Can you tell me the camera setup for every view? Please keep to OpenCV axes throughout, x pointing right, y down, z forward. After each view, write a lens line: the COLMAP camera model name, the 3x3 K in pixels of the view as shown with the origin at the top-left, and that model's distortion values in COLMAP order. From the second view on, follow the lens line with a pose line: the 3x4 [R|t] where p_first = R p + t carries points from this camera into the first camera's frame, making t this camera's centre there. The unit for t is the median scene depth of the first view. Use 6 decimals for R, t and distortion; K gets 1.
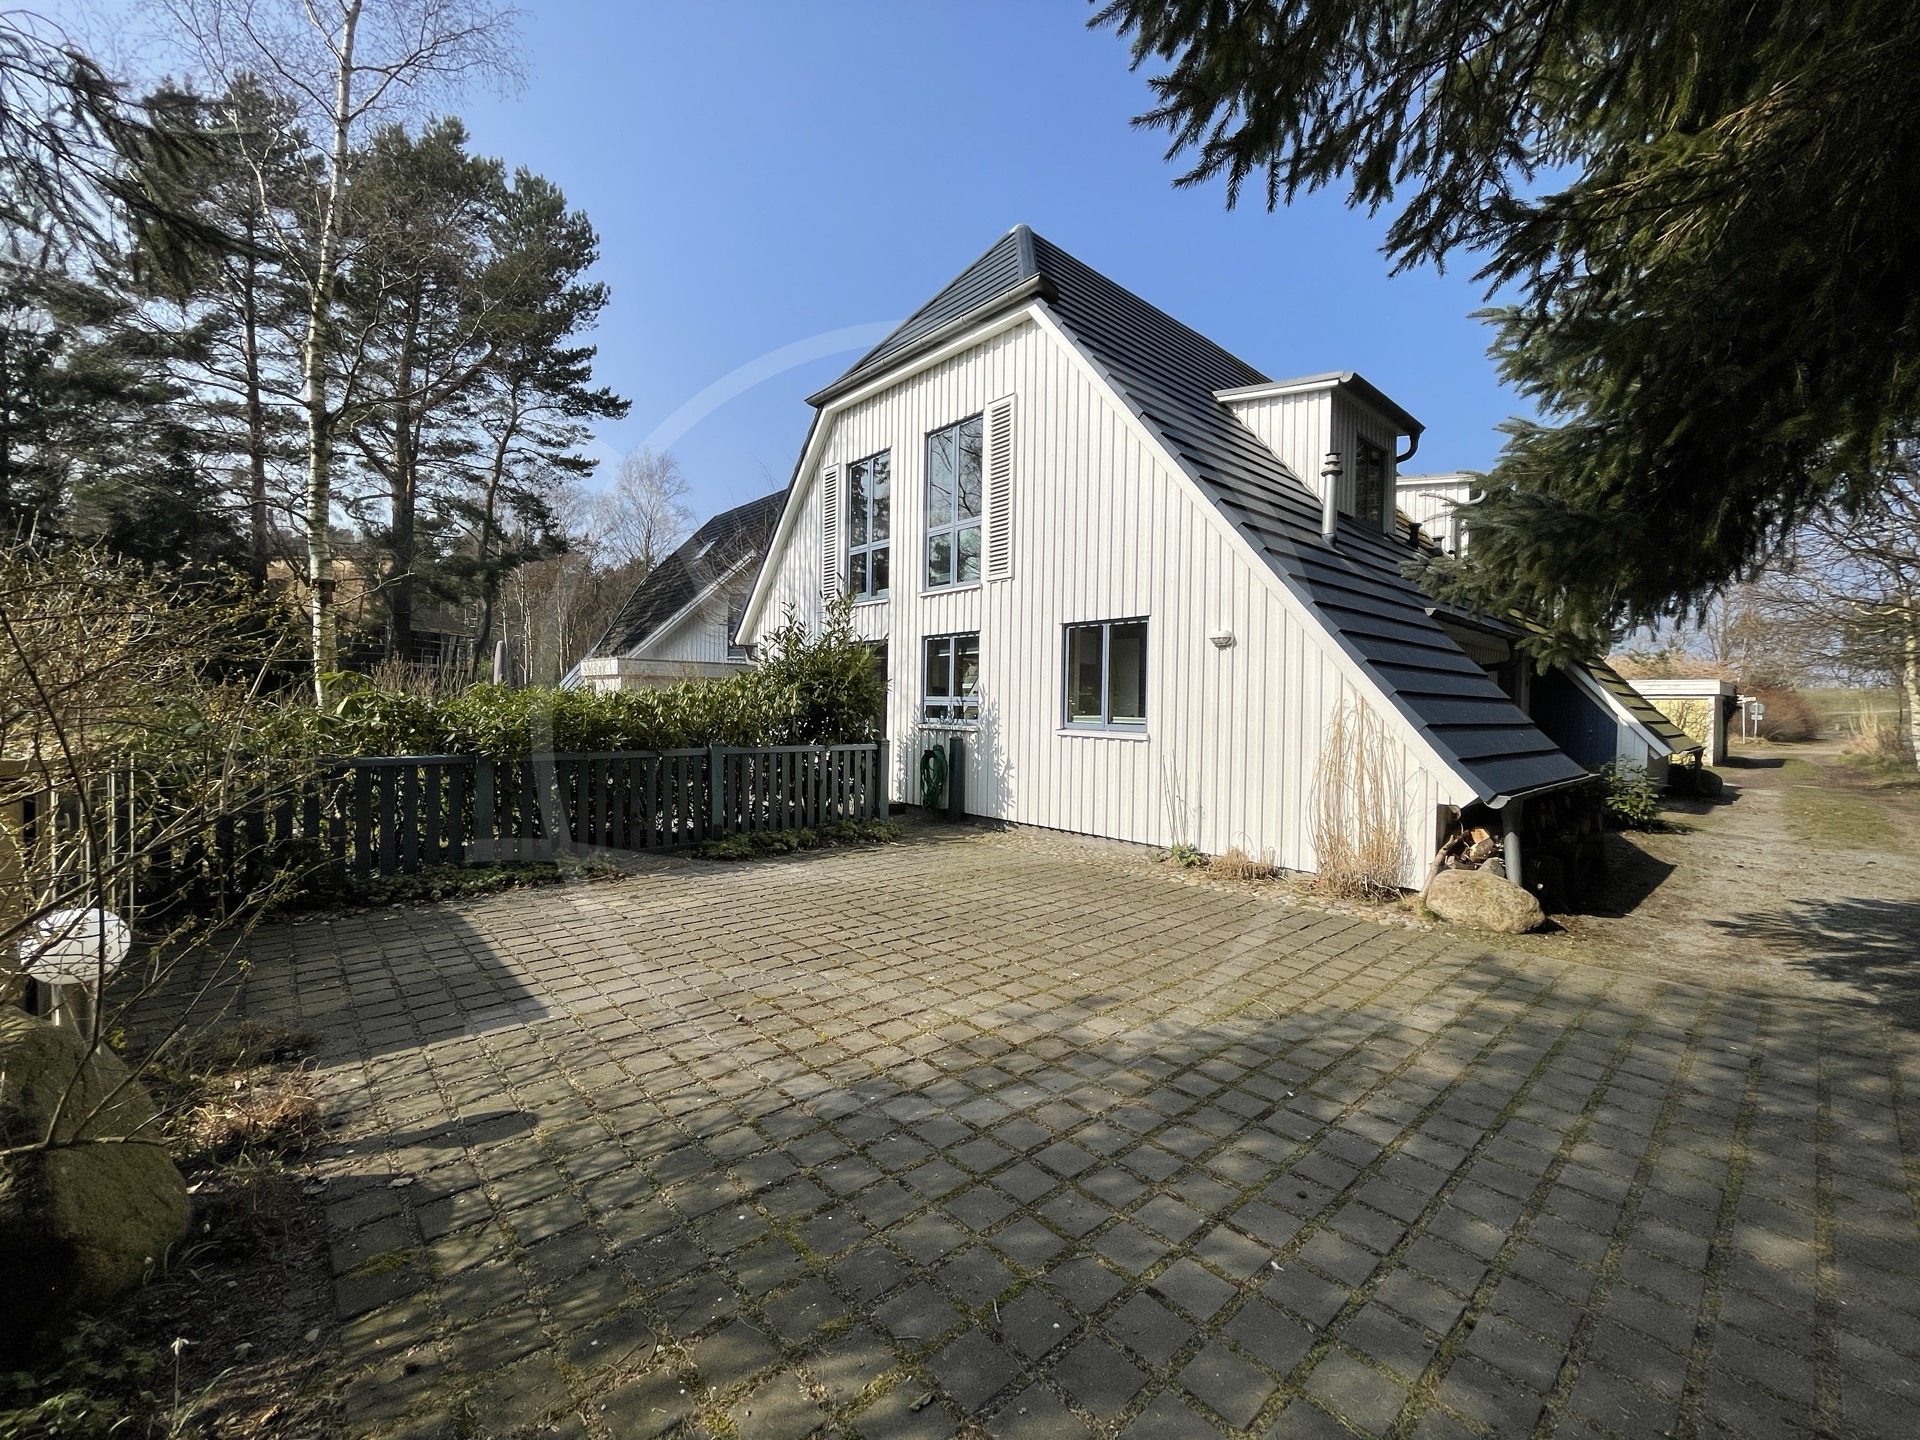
lens RADIAL K [[784.7, 0, 958.5], [0, 784.7, 710.6], [0, 0, 1]] dist [-0.007989, 0.001649]
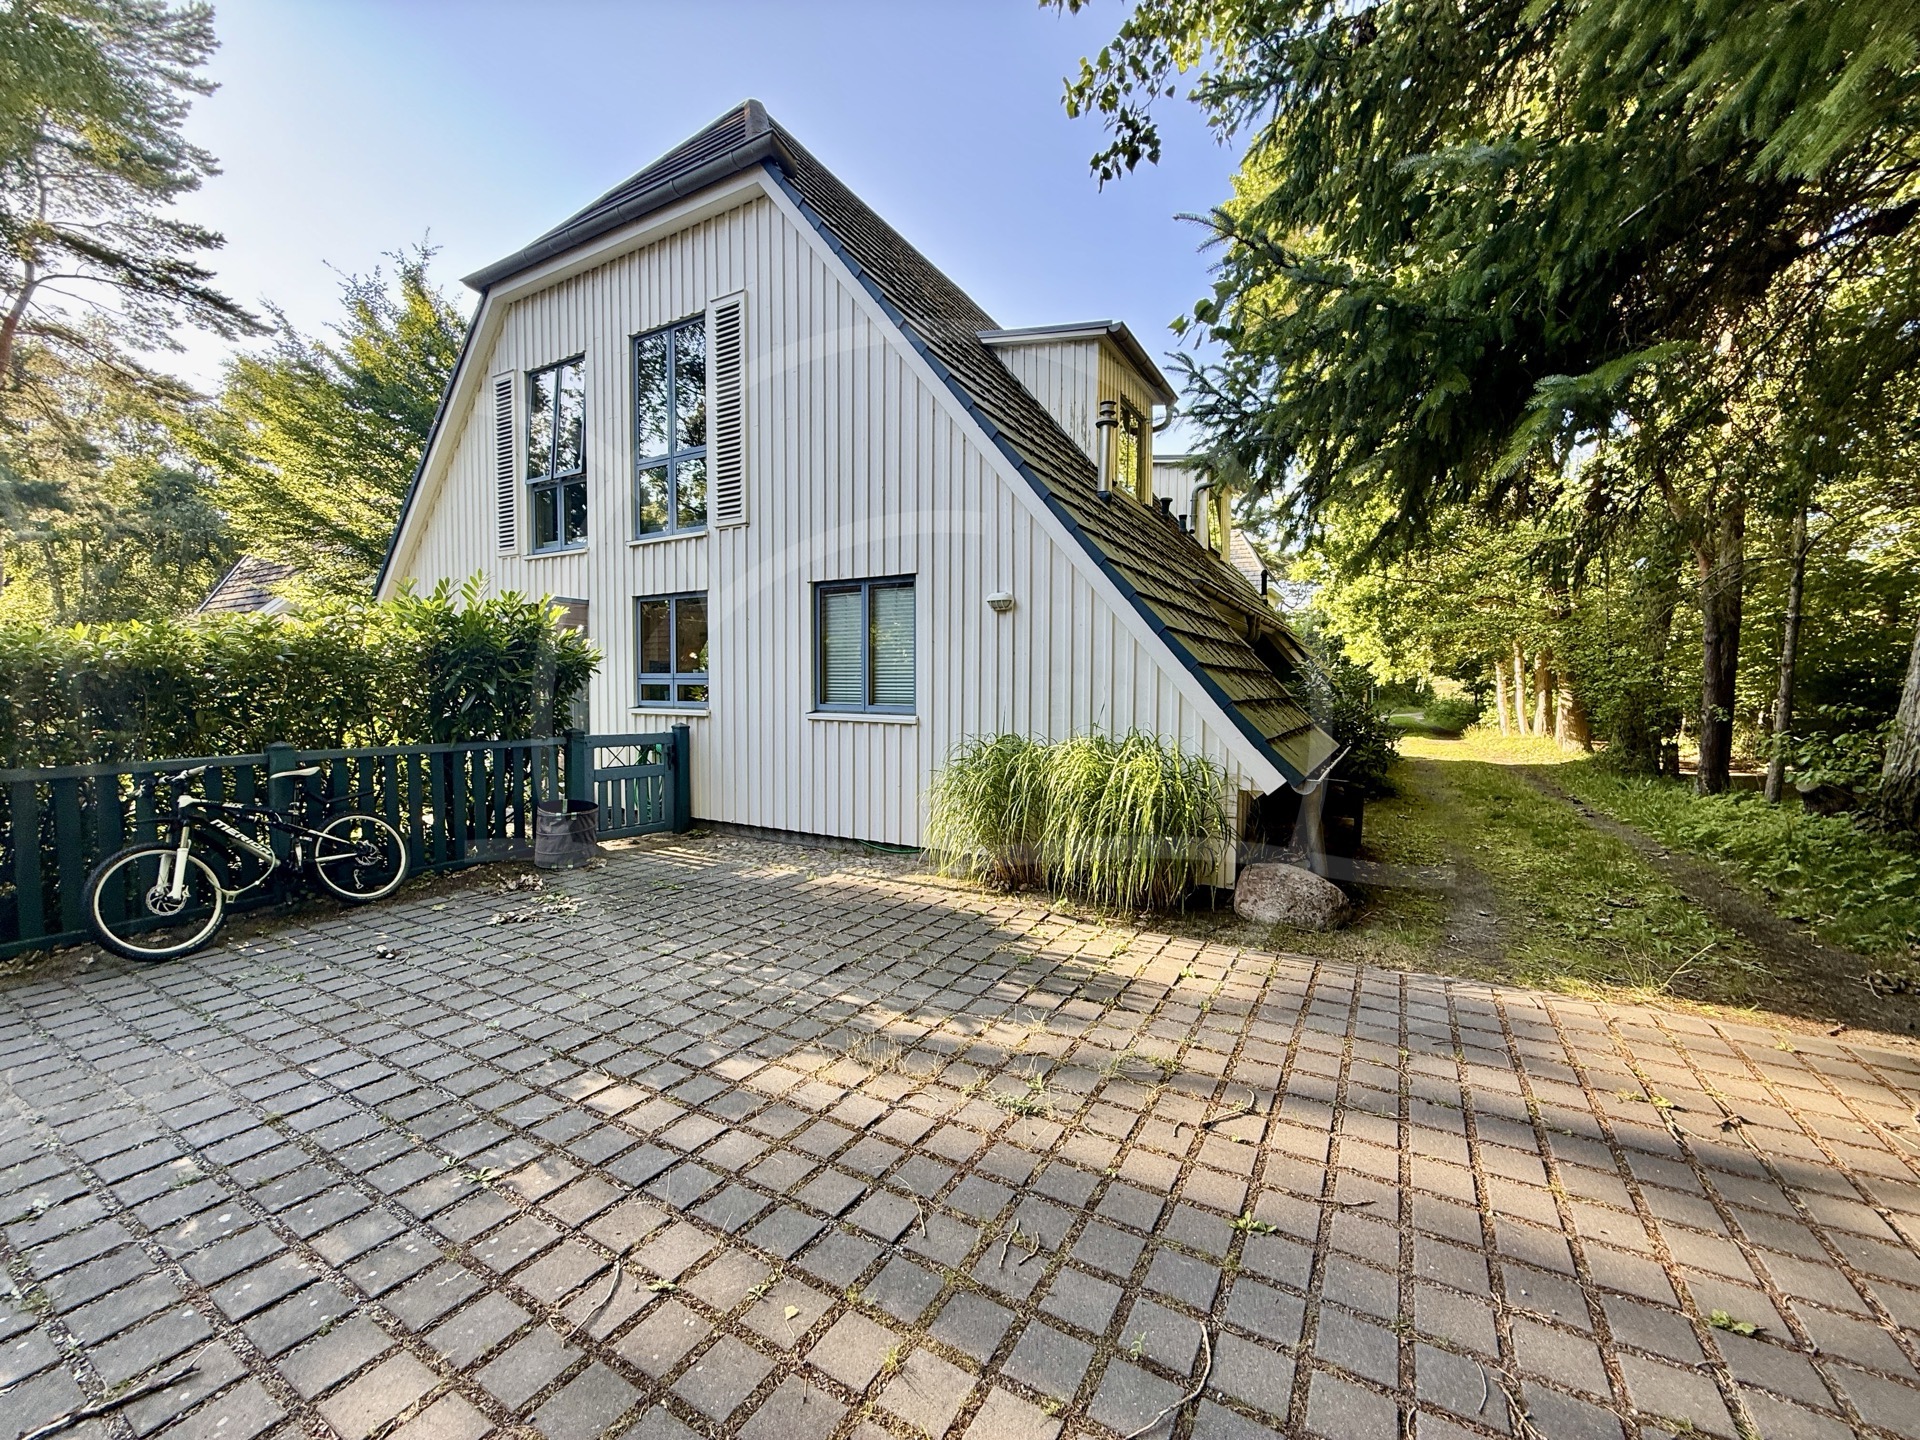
lens RADIAL K [[759.5, 0, 953.6], [0, 759.5, 716.7], [0, 0, 1]] dist [0.000739, -0.000500]
pose [[0.951490, -0.023450, 0.306786, 0.024946], [0.012634, 0.999228, 0.037195, 0.000443], [-0.307421, -0.031515, 0.951052, 0.177375]]
